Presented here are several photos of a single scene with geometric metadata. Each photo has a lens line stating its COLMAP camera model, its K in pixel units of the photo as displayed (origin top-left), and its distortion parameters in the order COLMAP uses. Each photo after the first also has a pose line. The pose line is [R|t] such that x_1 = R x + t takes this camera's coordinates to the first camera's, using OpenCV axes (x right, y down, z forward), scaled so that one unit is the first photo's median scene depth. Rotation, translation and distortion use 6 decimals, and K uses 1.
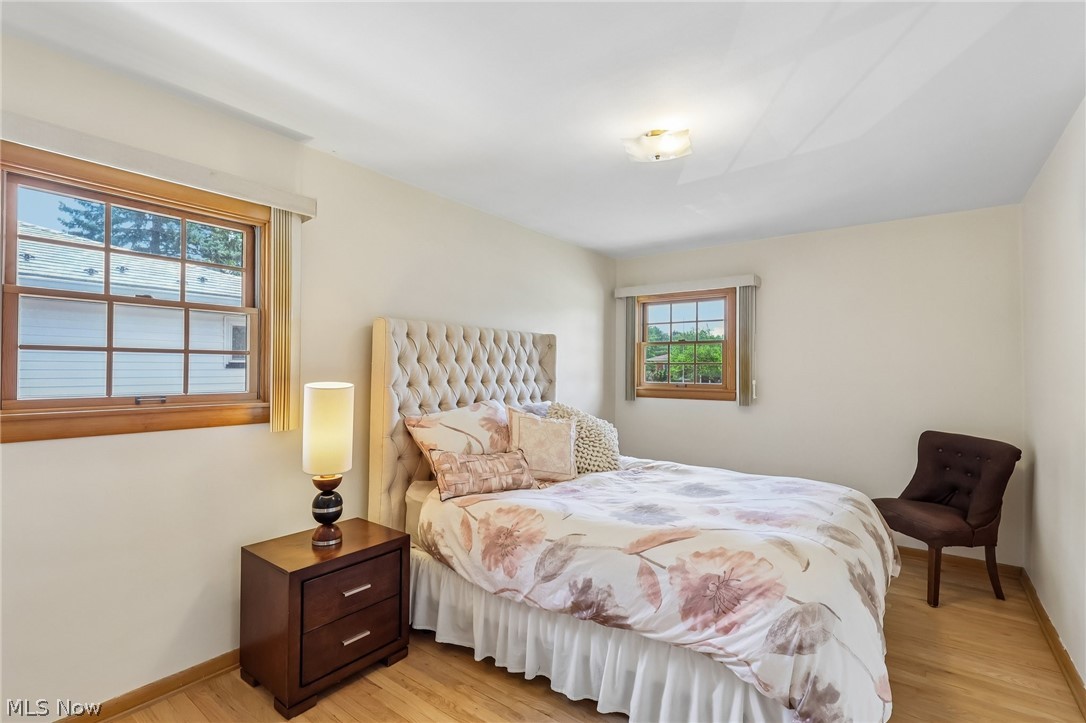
lens RADIAL K [[498.6, 0, 543.0], [0, 498.6, 361.5], [0, 0, 1]] dist [0.000999, -0.000739]
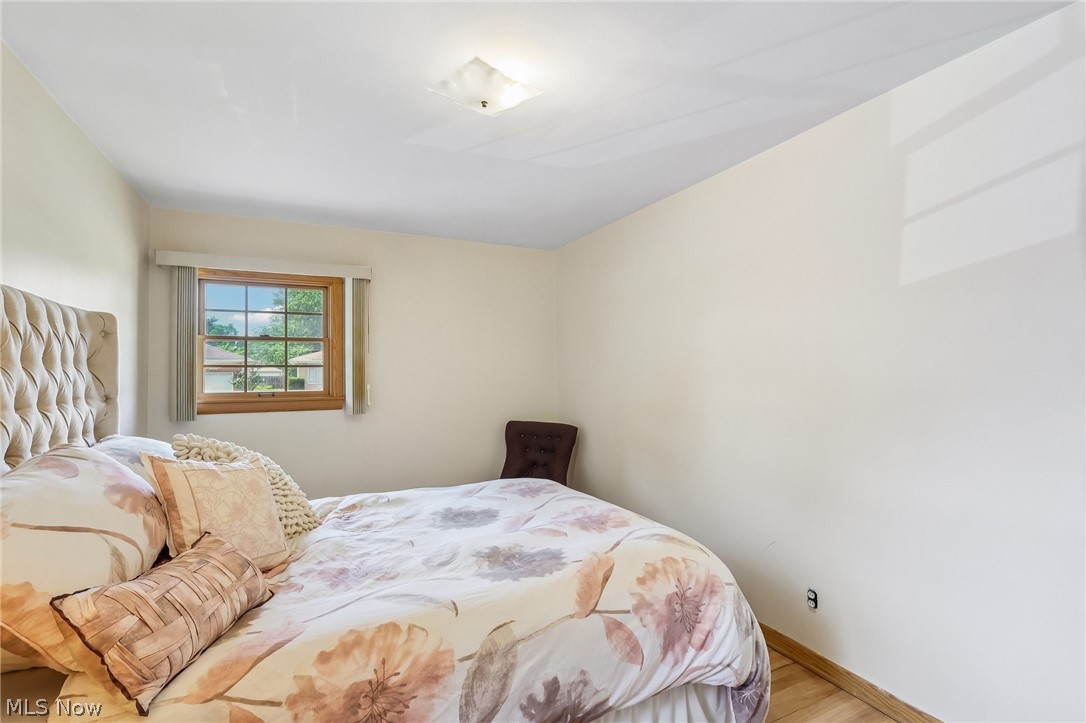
lens RADIAL K [[498.6, 0, 543.0], [0, 498.6, 361.5], [0, 0, 1]] dist [0.000999, -0.000739]
pose [[0.462777, 0.008144, 0.886437, -0.475574], [-0.004586, 0.999966, -0.006792, 0.001187], [-0.886463, -0.000922, 0.462799, 0.623769]]
